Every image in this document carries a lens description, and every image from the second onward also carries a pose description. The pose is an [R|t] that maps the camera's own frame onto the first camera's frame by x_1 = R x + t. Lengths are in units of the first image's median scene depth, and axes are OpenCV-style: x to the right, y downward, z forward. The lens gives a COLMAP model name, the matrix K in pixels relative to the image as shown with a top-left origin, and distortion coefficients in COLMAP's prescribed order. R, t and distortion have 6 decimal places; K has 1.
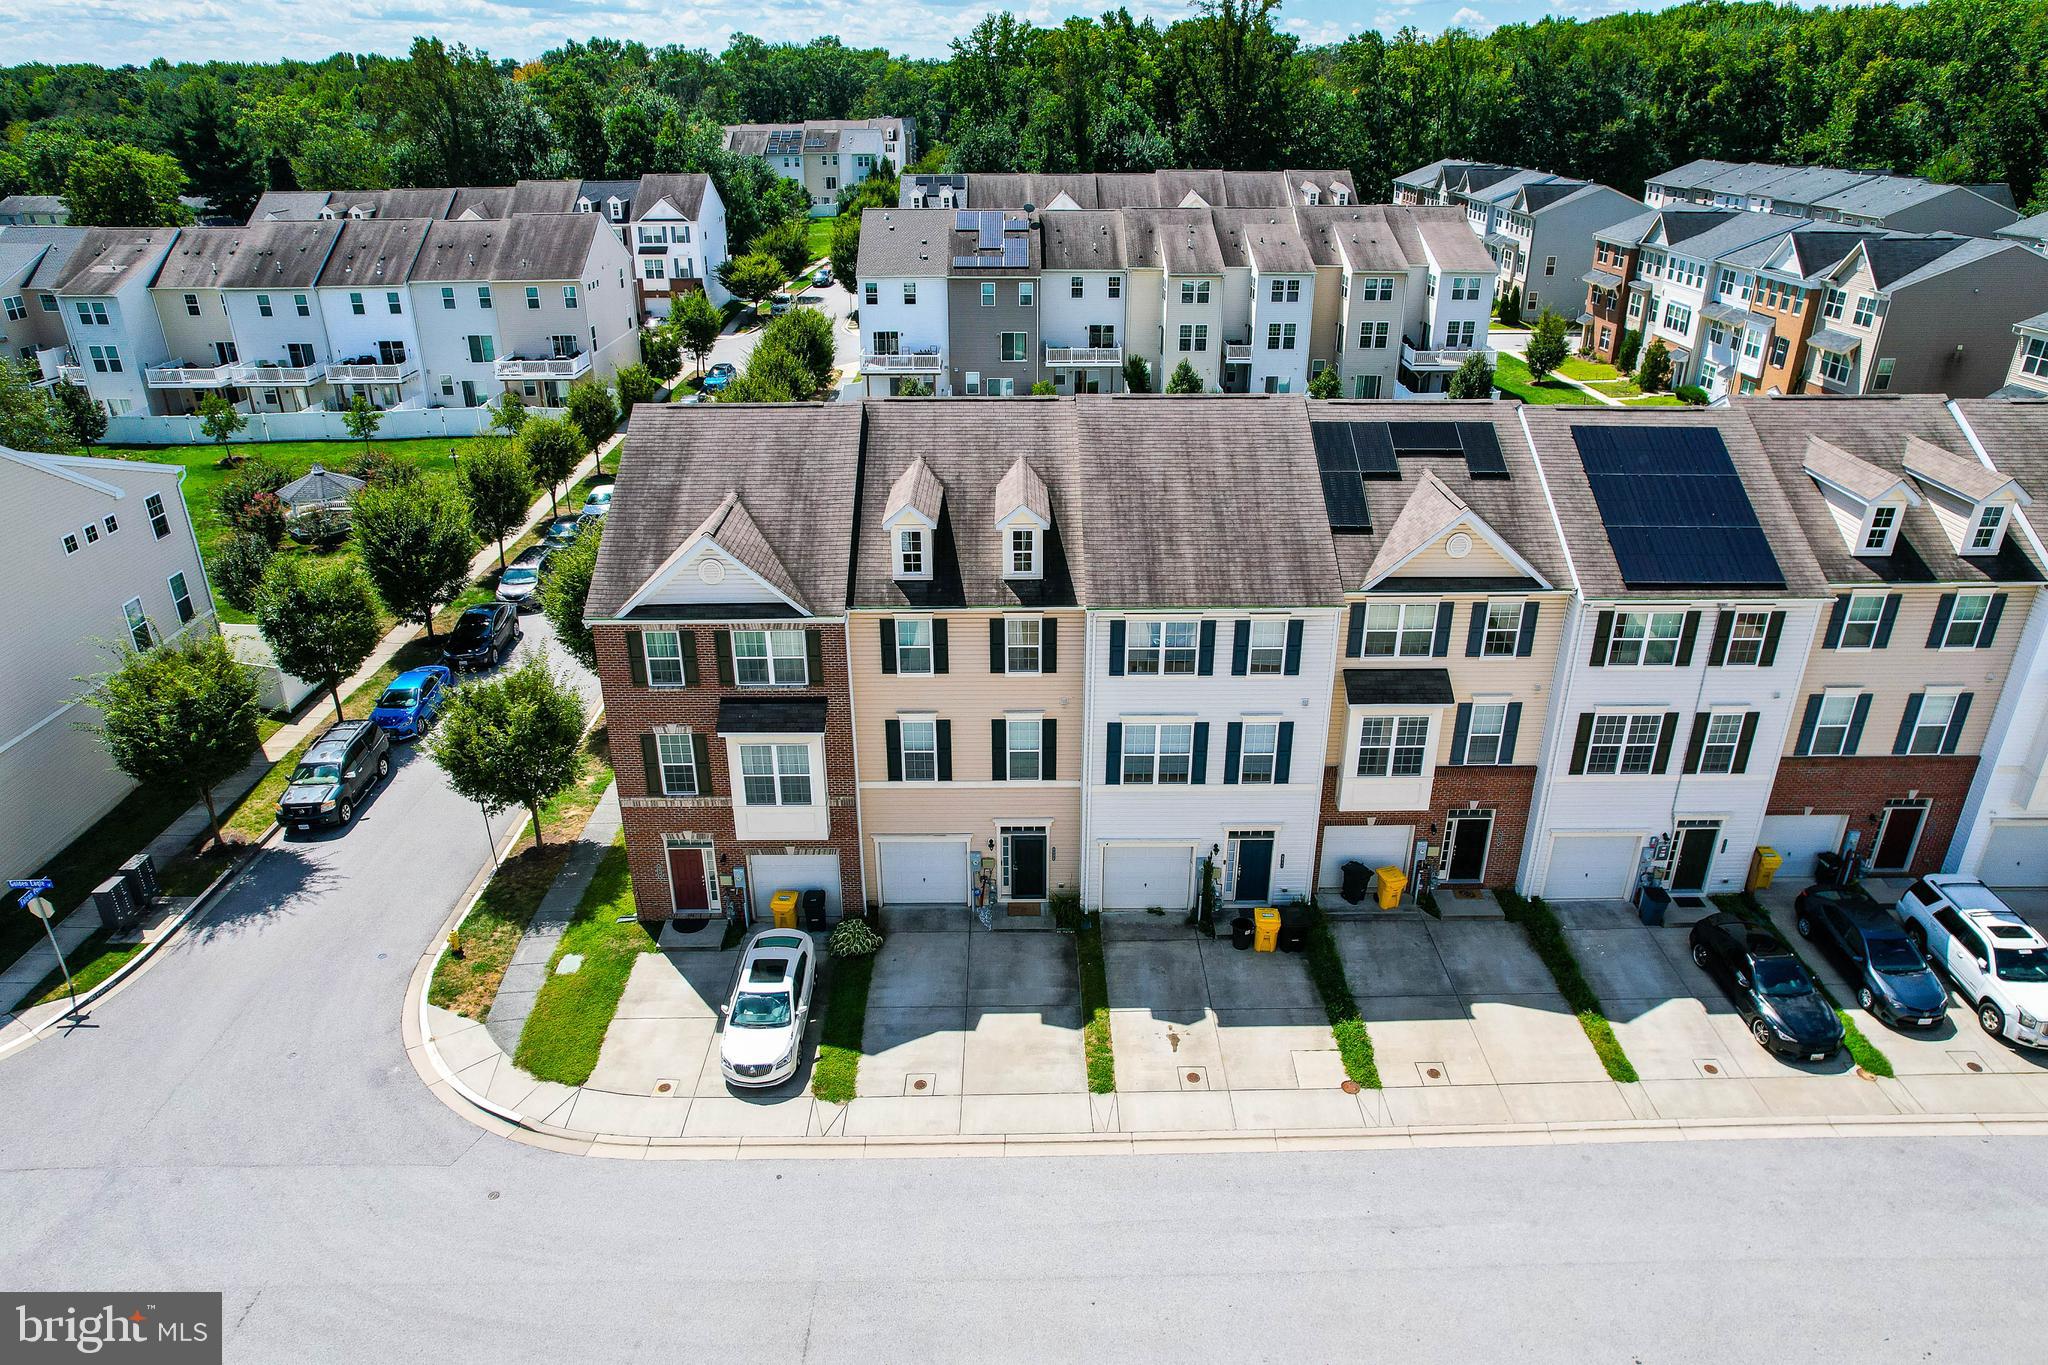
lens RADIAL K [[1308.7, 0, 1024.0], [0, 1308.7, 682.5], [0, 0, 1]] dist [-0.071819, 0.058073]
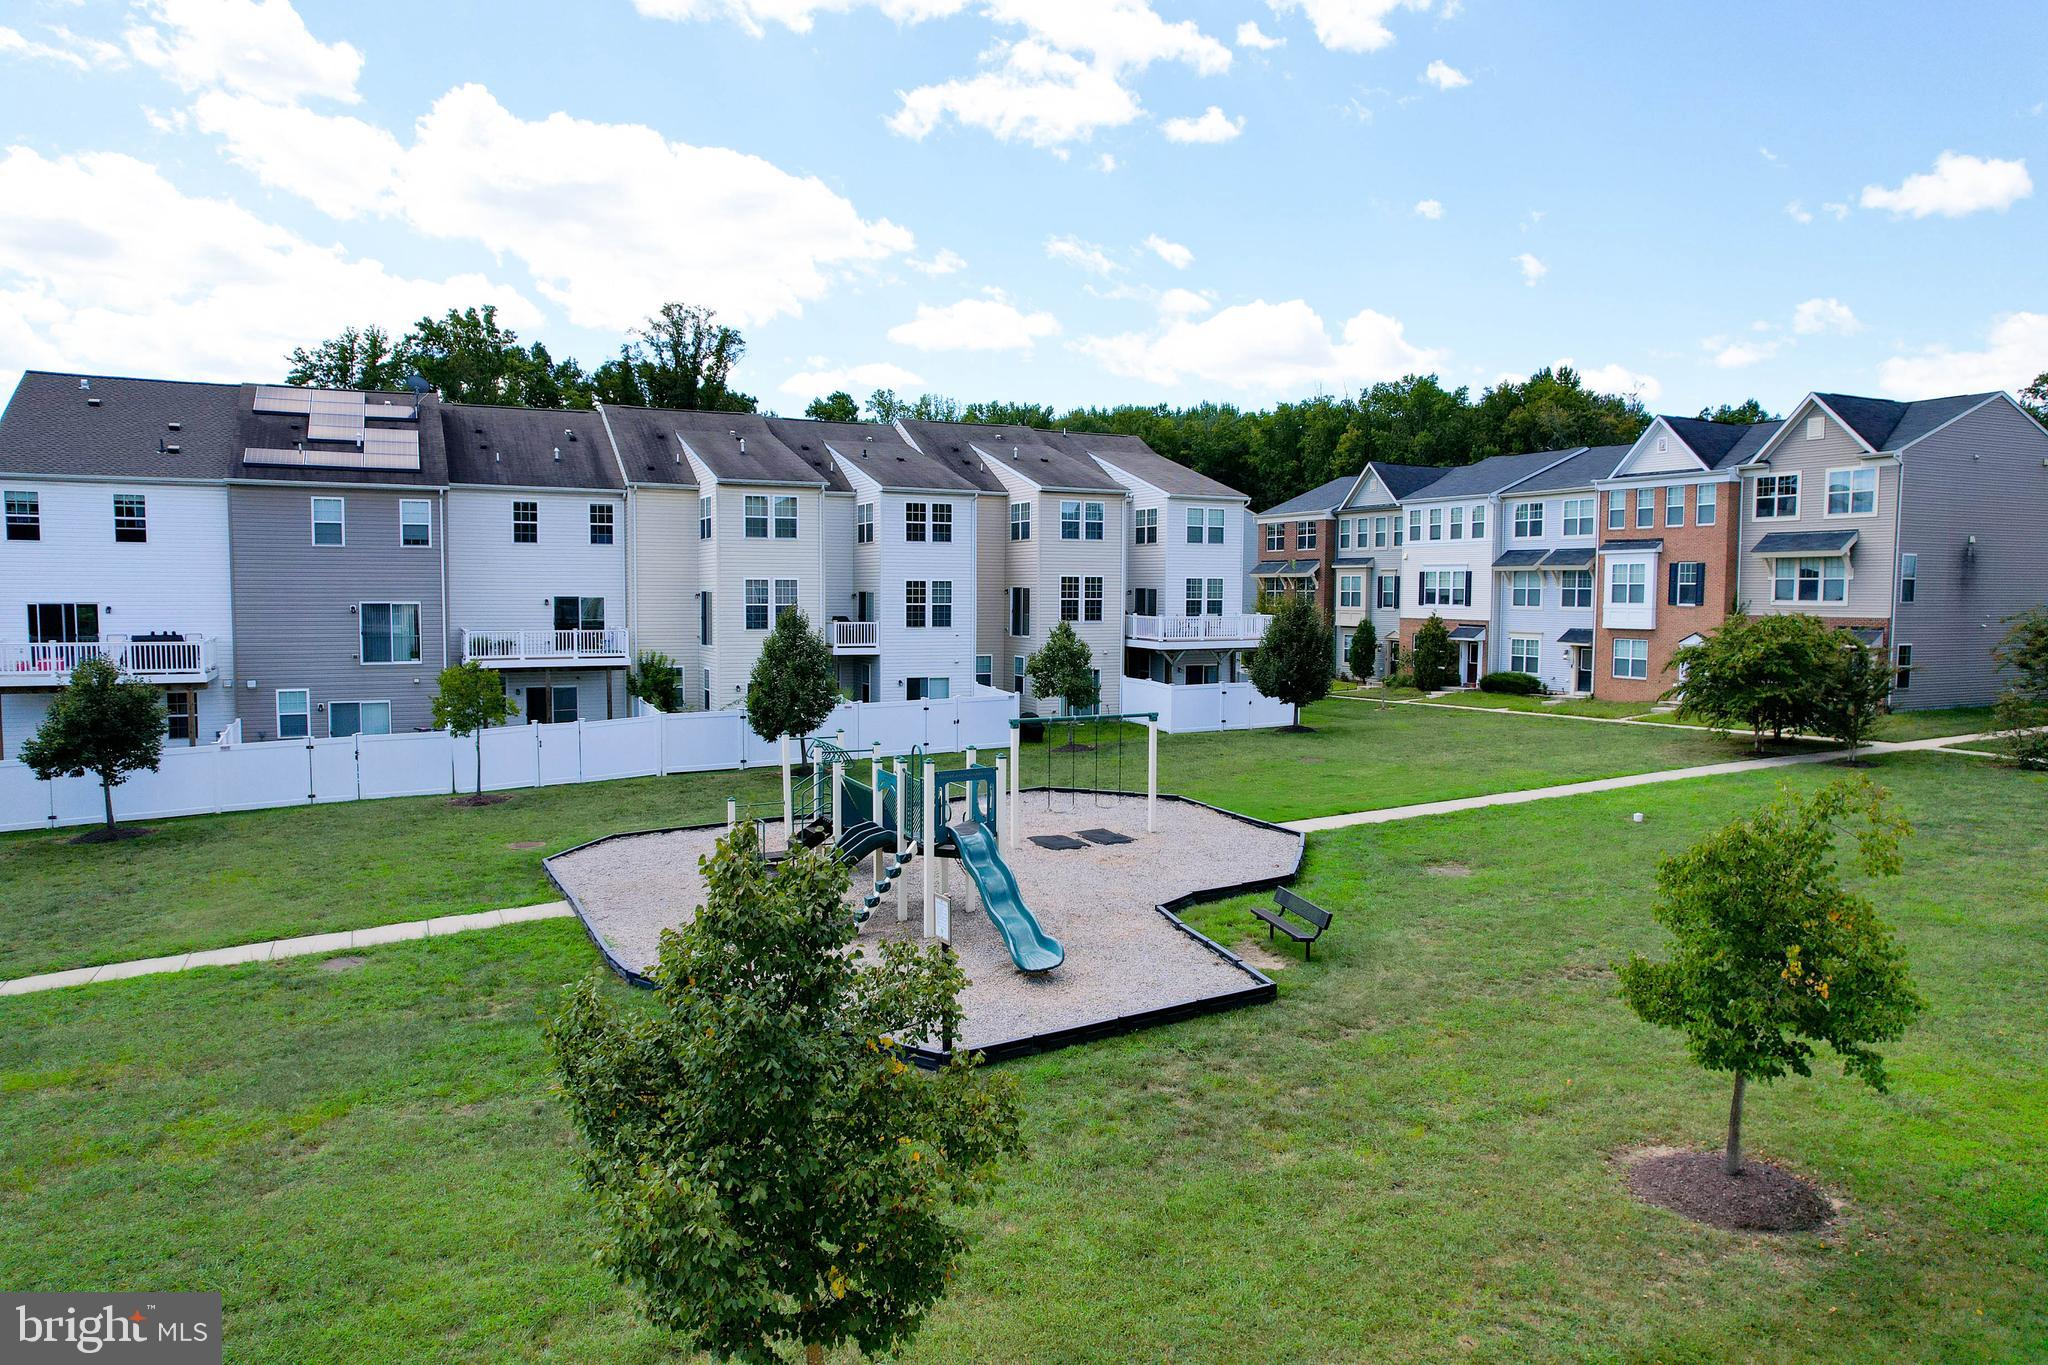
lens RADIAL K [[1308.7, 0, 1024.0], [0, 1308.7, 682.5], [0, 0, 1]] dist [-0.071819, 0.058073]
pose [[0.901162, -0.024856, 0.432770, -0.003718], [0.176616, 0.932786, -0.314194, -0.057138], [-0.395872, 0.359574, 0.844981, 0.539266]]
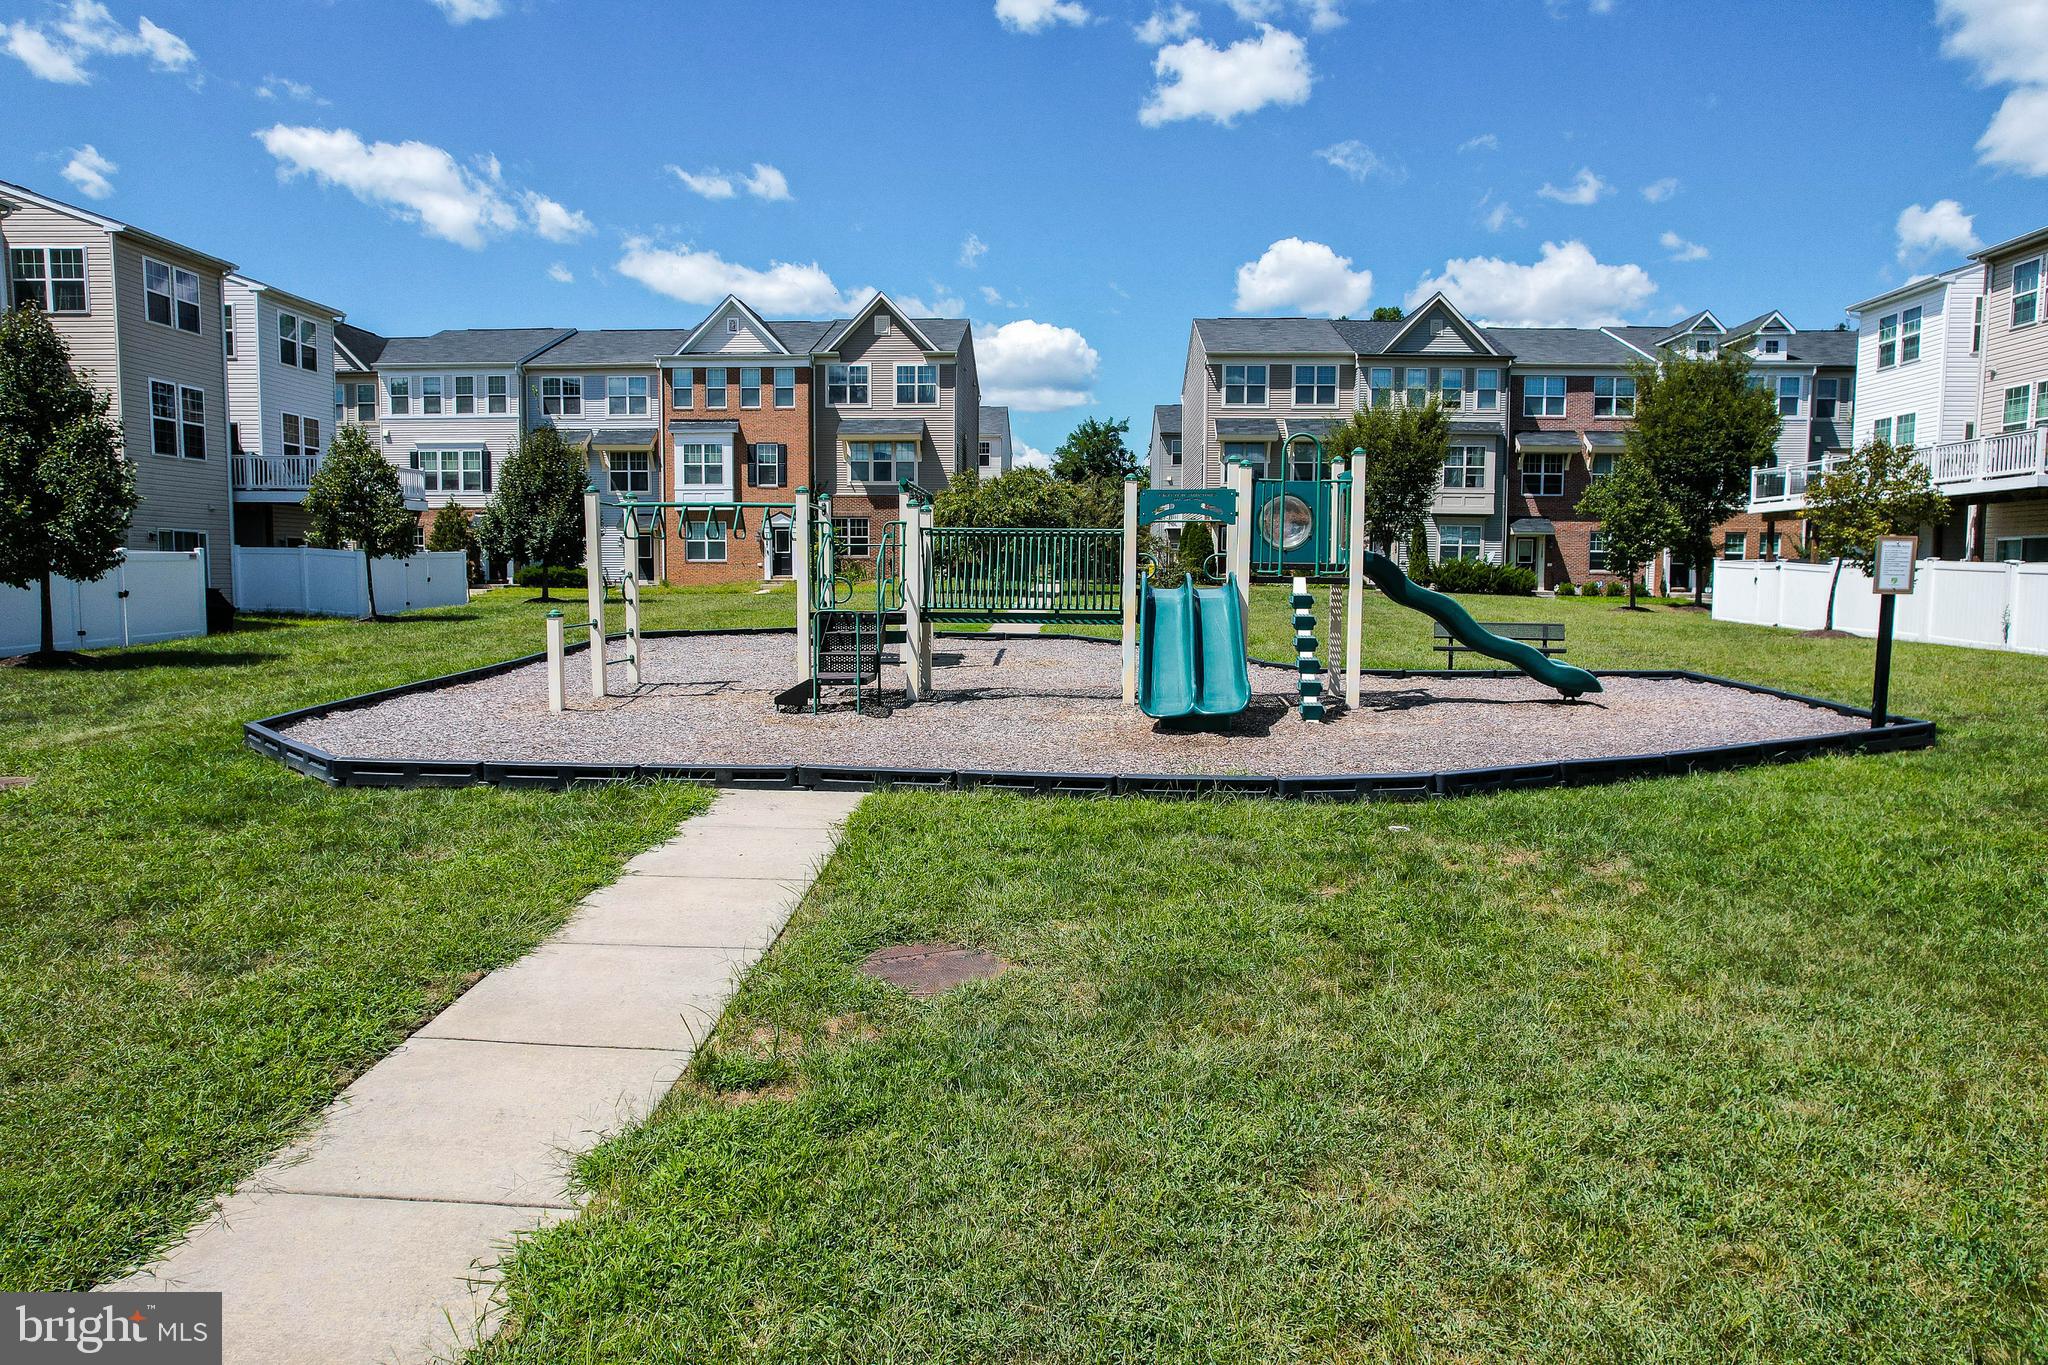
lens RADIAL K [[1303.7, 0, 1024.0], [0, 1303.7, 682.5], [0, 0, 1]] dist [-0.057680, -0.002030]
pose [[0.080262, -0.083757, 0.993249, -0.073245], [0.408339, 0.911775, 0.043890, -0.117569], [-0.909295, 0.402060, 0.107382, 0.772243]]
